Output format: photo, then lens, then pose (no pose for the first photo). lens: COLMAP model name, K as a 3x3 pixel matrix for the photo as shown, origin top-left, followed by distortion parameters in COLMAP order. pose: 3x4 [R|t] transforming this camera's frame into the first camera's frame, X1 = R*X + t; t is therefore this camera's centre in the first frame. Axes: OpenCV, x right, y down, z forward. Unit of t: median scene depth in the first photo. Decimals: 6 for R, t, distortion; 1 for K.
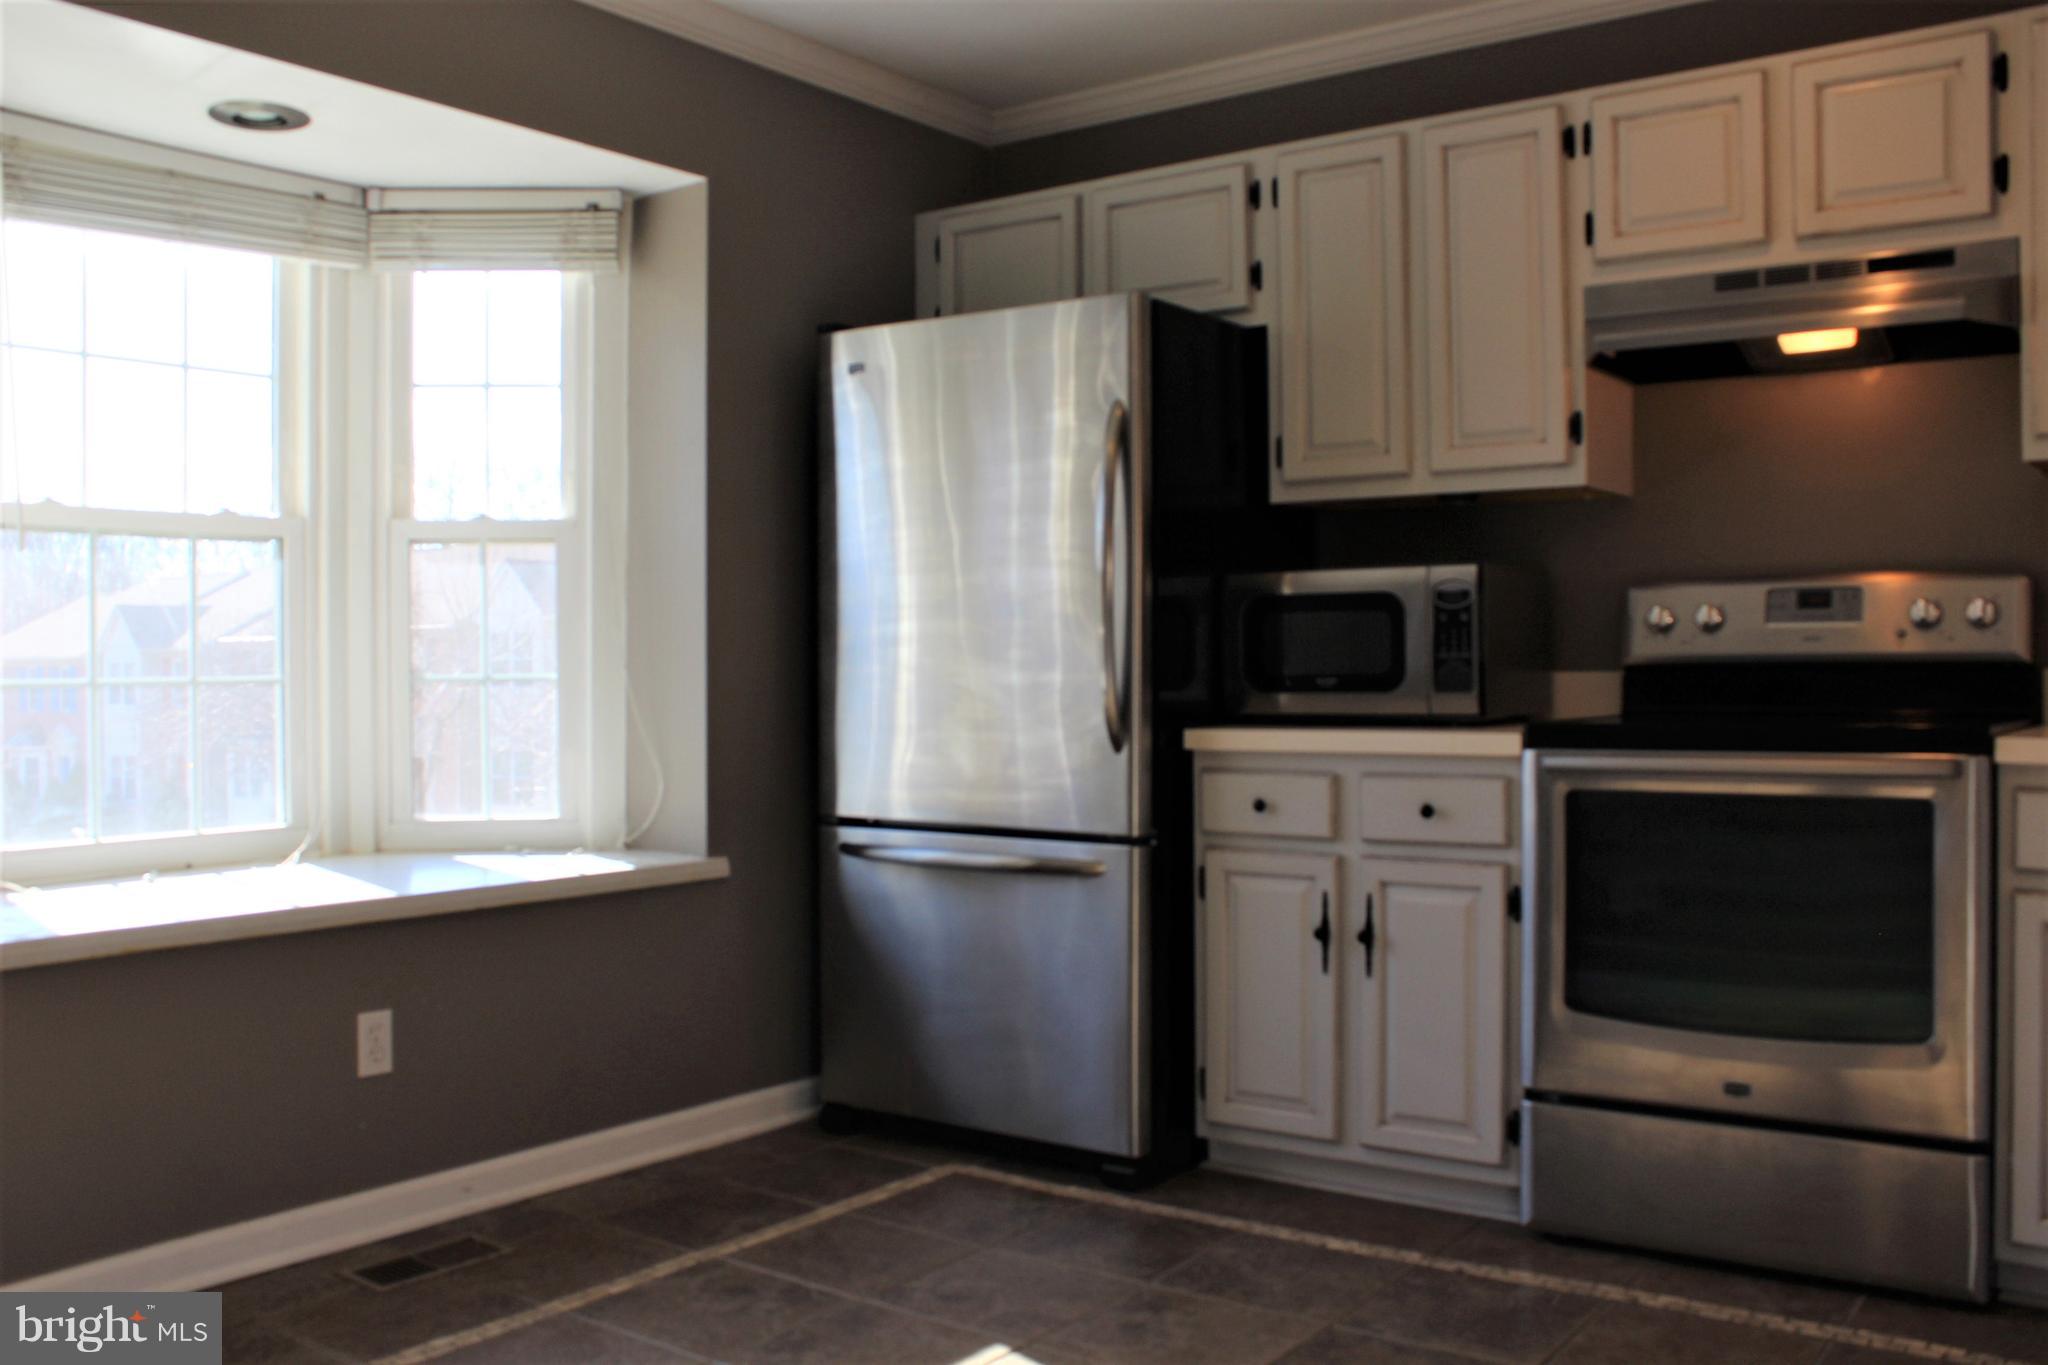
lens RADIAL K [[1747.3, 0, 1021.1], [0, 1747.3, 671.7], [0, 0, 1]] dist [-0.138932, 0.088956]
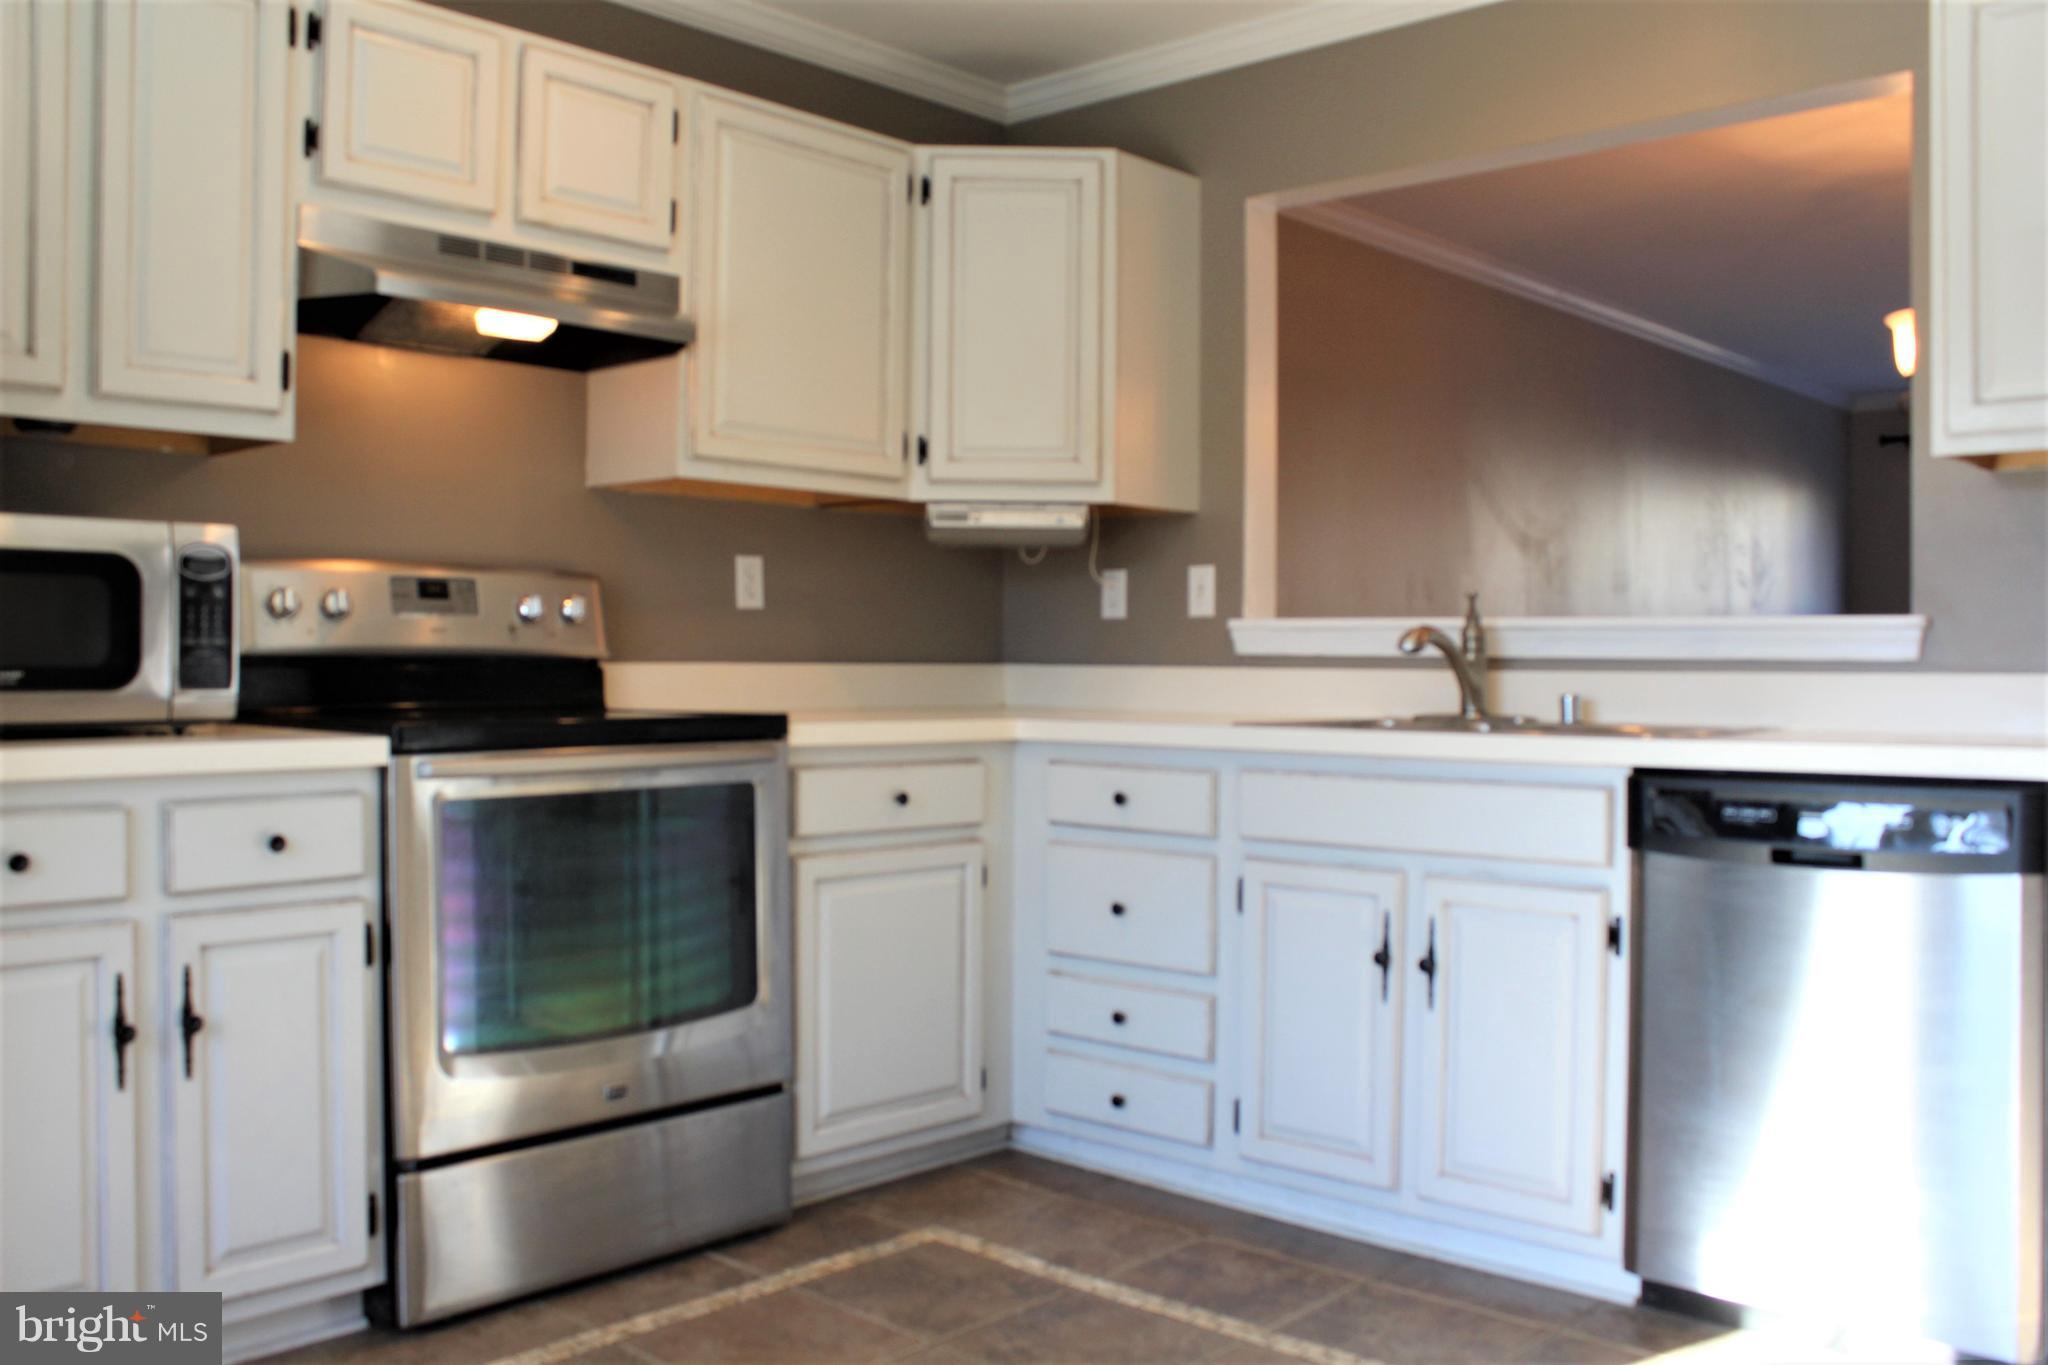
lens RADIAL K [[1747.3, 0, 1021.1], [0, 1747.3, 671.7], [0, 0, 1]] dist [-0.138932, 0.088956]
pose [[0.128724, 0.000415, 0.991680, -0.466535], [-0.005364, 0.999986, 0.000278, 0.001767], [-0.991666, -0.005355, 0.128725, 0.563420]]
